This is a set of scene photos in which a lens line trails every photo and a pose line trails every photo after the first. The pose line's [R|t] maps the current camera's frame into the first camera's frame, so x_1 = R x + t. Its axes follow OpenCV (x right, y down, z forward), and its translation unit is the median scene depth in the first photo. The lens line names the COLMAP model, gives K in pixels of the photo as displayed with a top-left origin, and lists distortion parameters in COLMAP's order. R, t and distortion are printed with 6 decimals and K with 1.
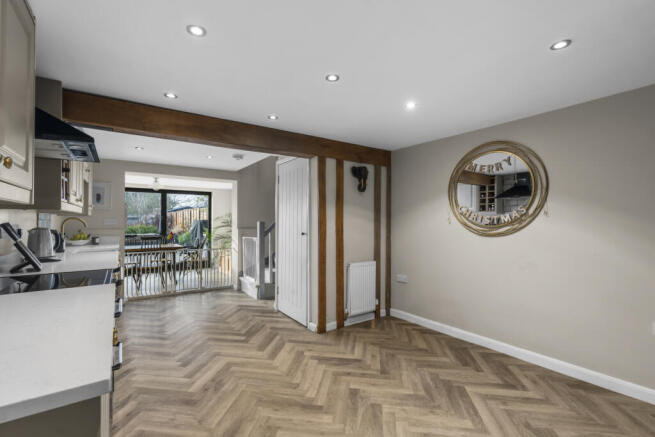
lens RADIAL K [[288.3, 0, 326.9], [0, 288.3, 221.0], [0, 0, 1]] dist [-0.001542, -0.000112]
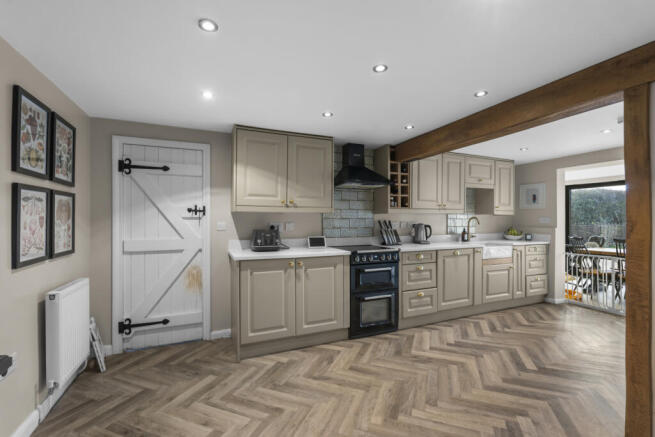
lens RADIAL K [[288.3, 0, 330.3], [0, 288.3, 217.9], [0, 0, 1]] dist [-0.001542, -0.000112]
pose [[-0.192657, -0.000960, -0.981266, 0.745277], [-0.004179, 0.999991, -0.000158, -0.003771], [0.981257, 0.004070, -0.192660, 0.768688]]
